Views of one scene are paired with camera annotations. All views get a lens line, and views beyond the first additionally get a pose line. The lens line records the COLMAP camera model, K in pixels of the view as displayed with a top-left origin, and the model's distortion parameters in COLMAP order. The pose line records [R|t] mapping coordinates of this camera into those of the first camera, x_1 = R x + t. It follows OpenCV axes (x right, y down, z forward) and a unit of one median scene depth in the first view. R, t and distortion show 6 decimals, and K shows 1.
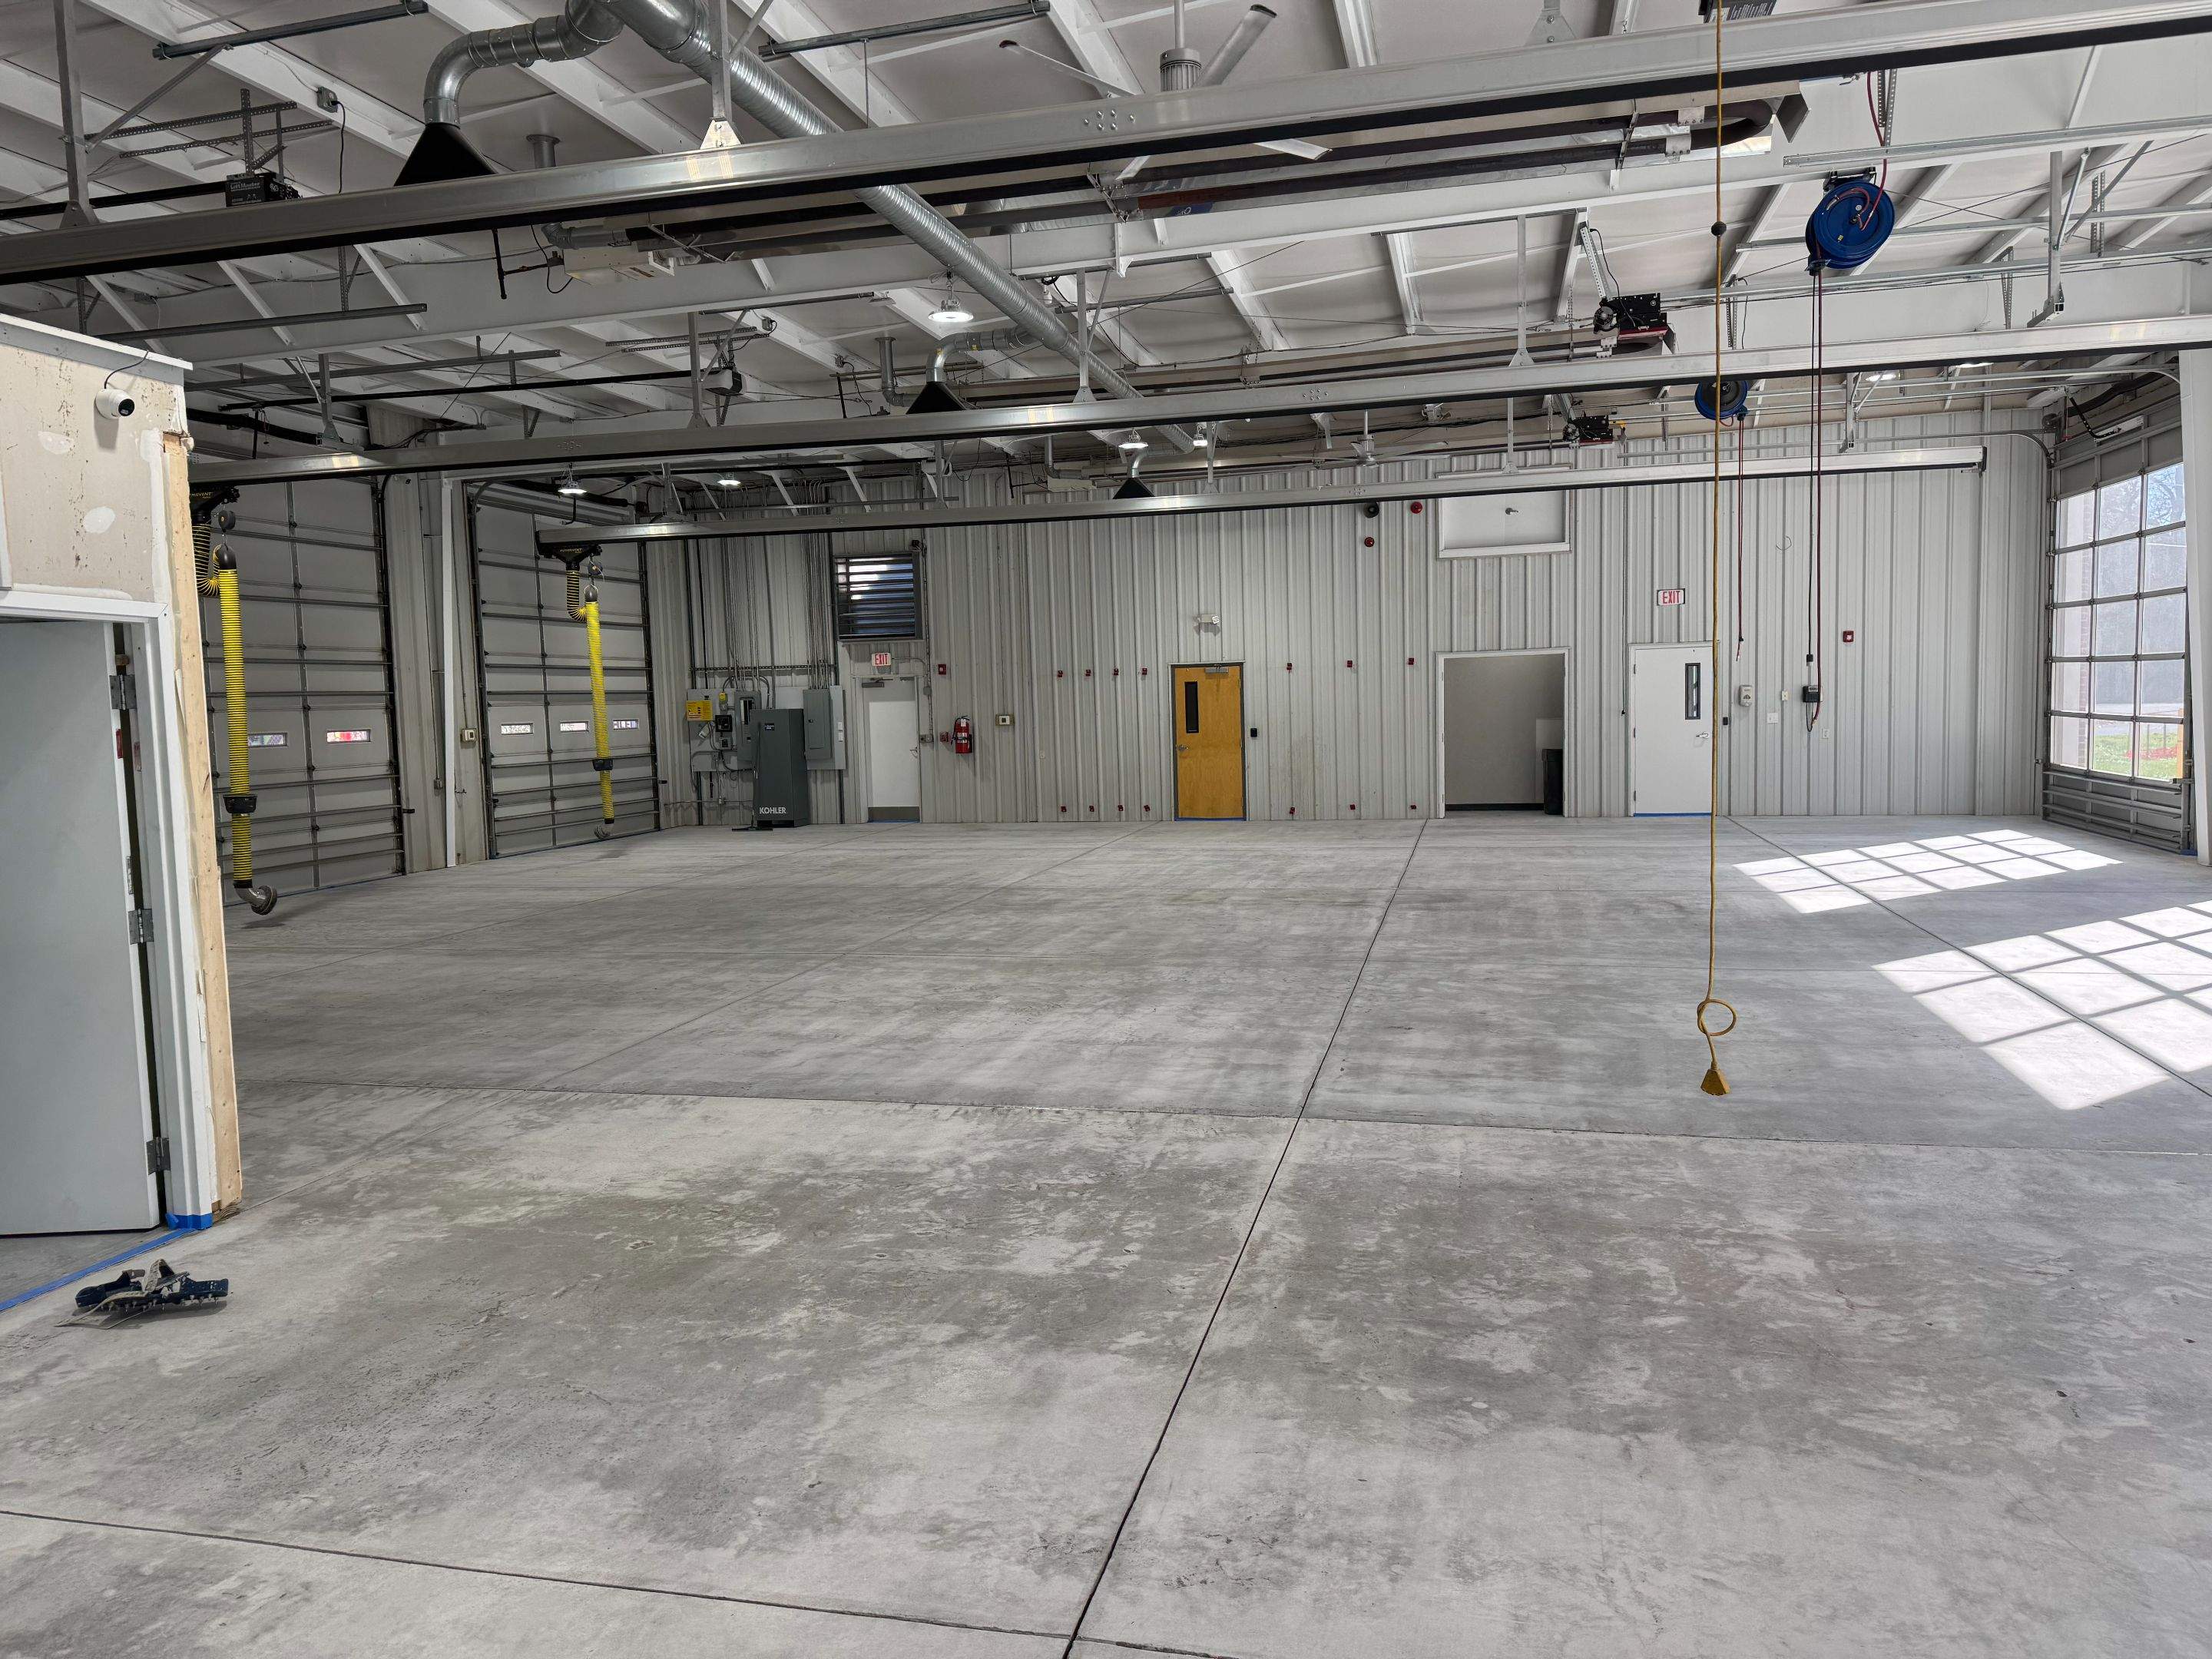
lens RADIAL K [[1546.6, 0, 1120.7], [0, 1546.6, 822.9], [0, 0, 1]] dist [0.072315, -0.089491]
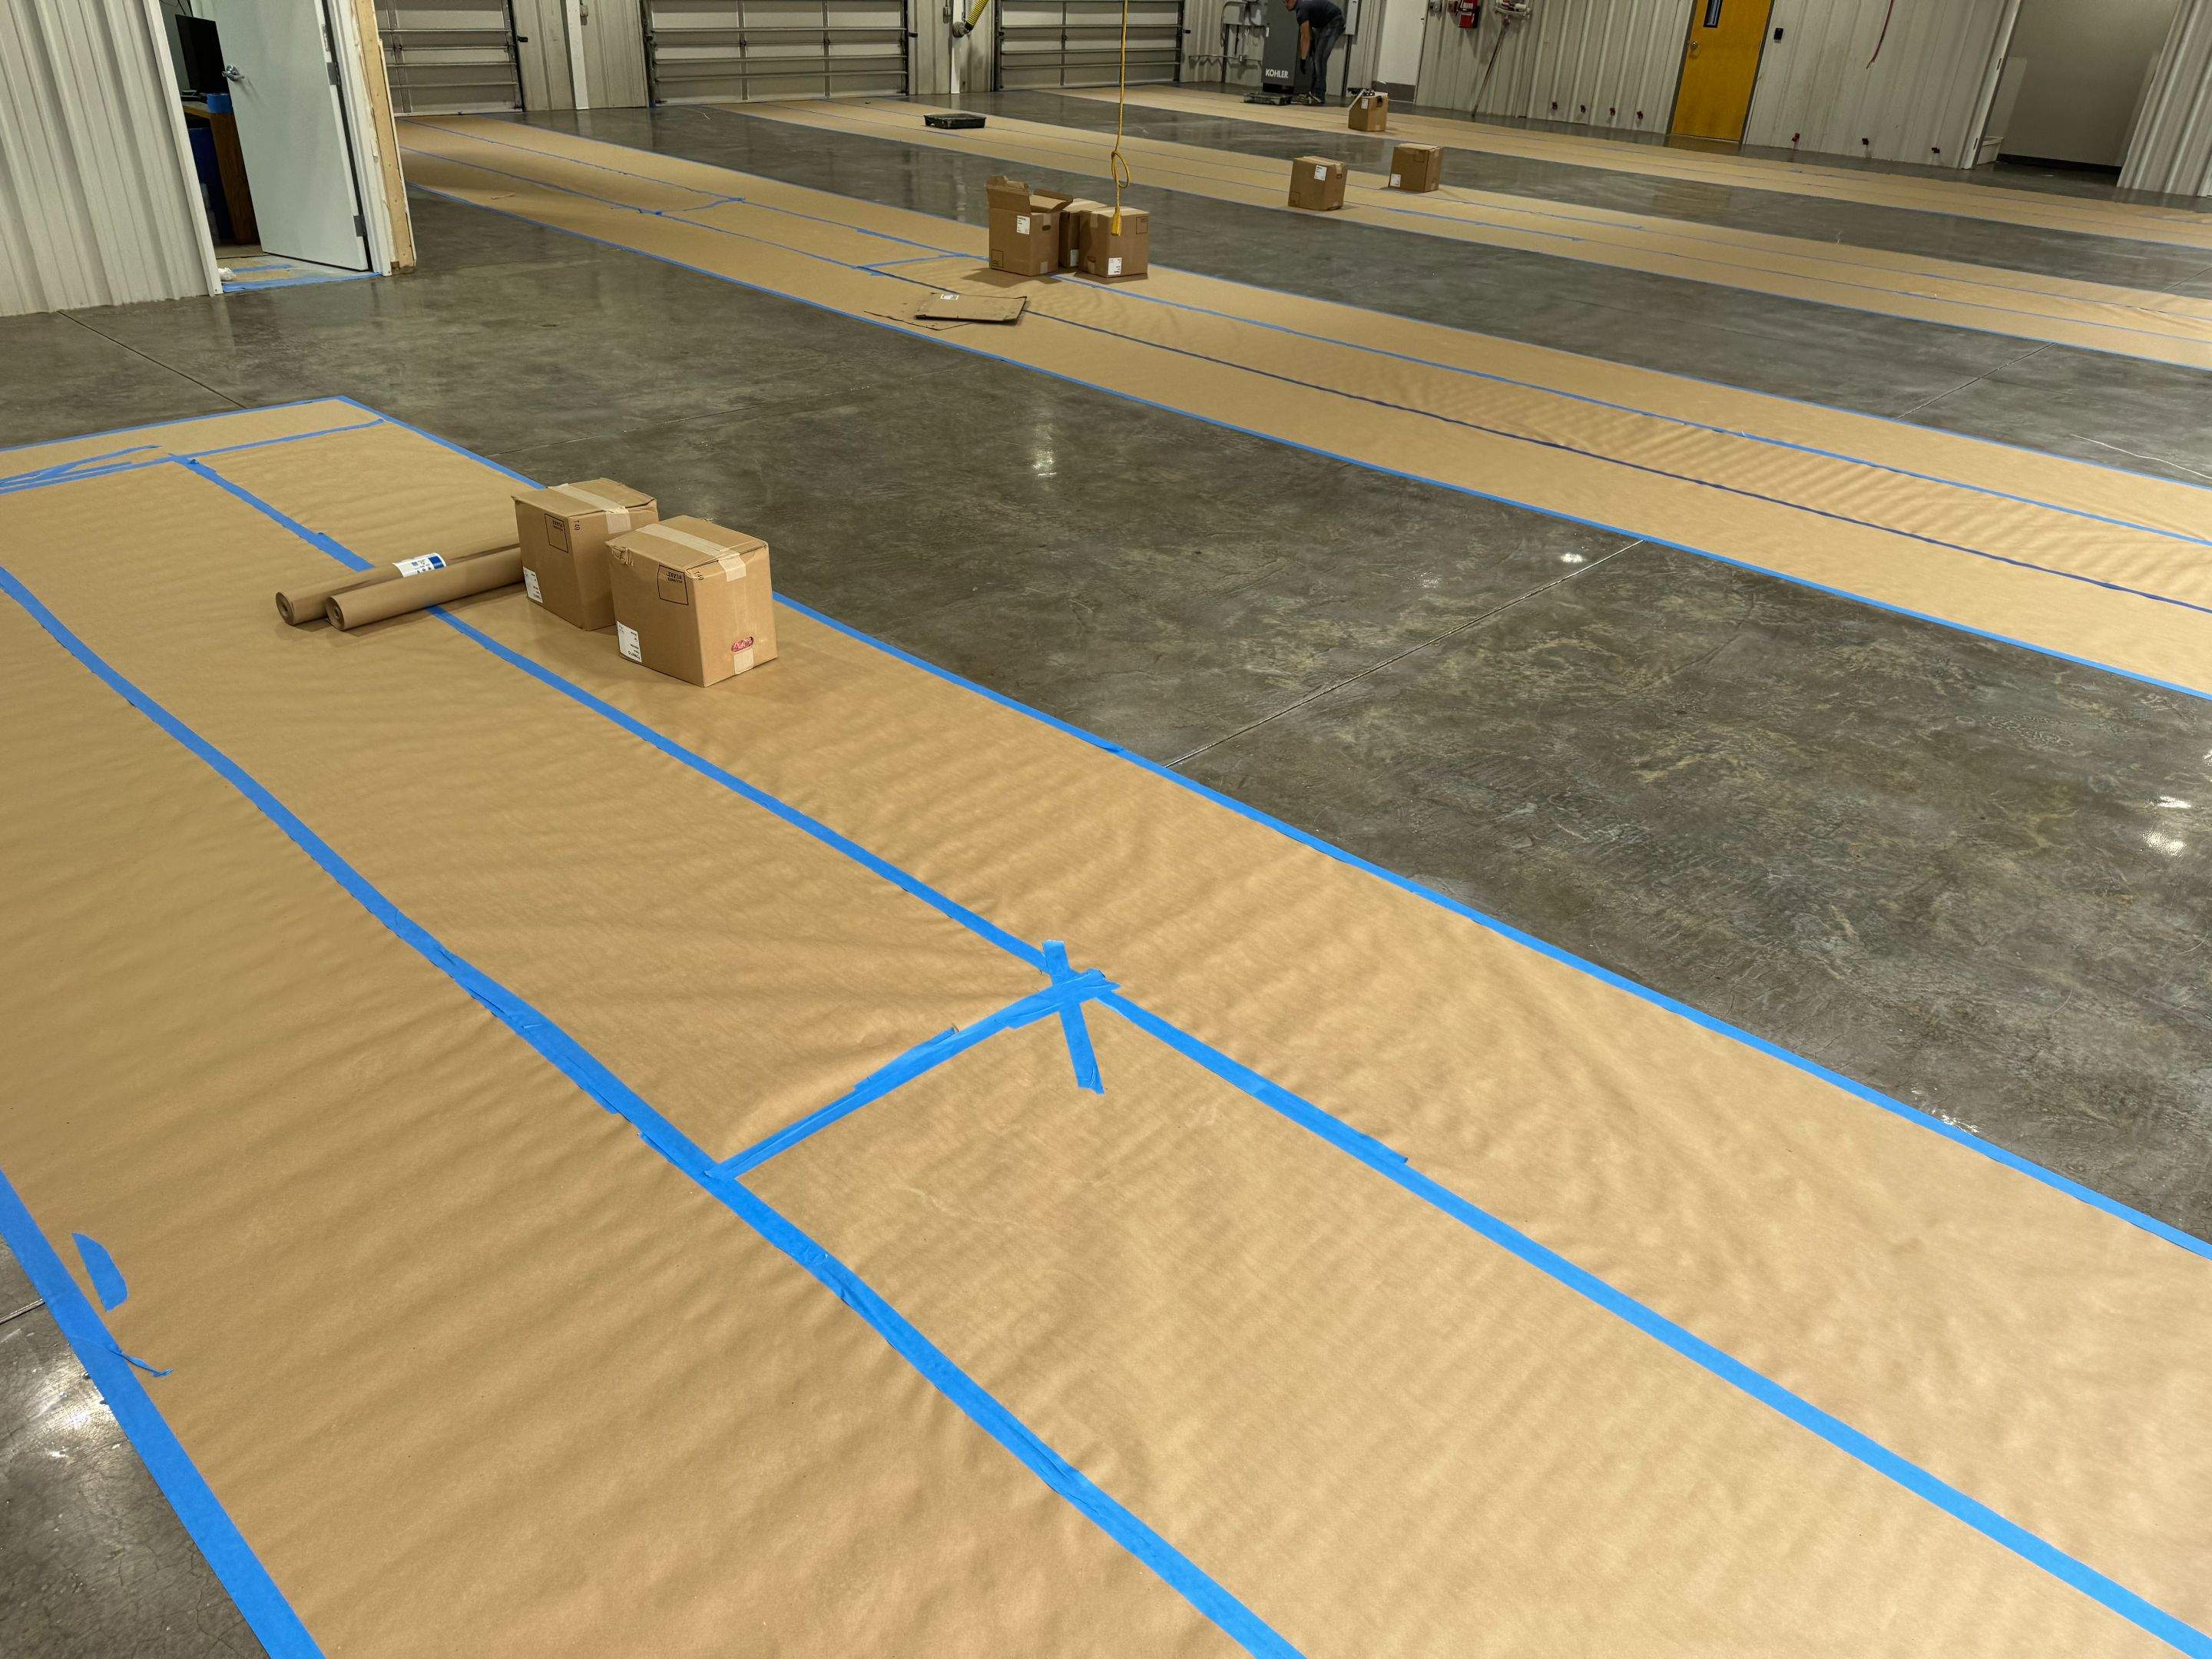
lens RADIAL K [[1546.6, 0, 1106.0], [0, 1546.6, 841.5], [0, 0, 1]] dist [0.072315, -0.089491]
pose [[0.868399, 0.303120, -0.392429, 0.234198], [-0.106926, 0.887254, 0.448718, -0.010697], [0.484200, -0.347706, 0.802902, -0.048209]]
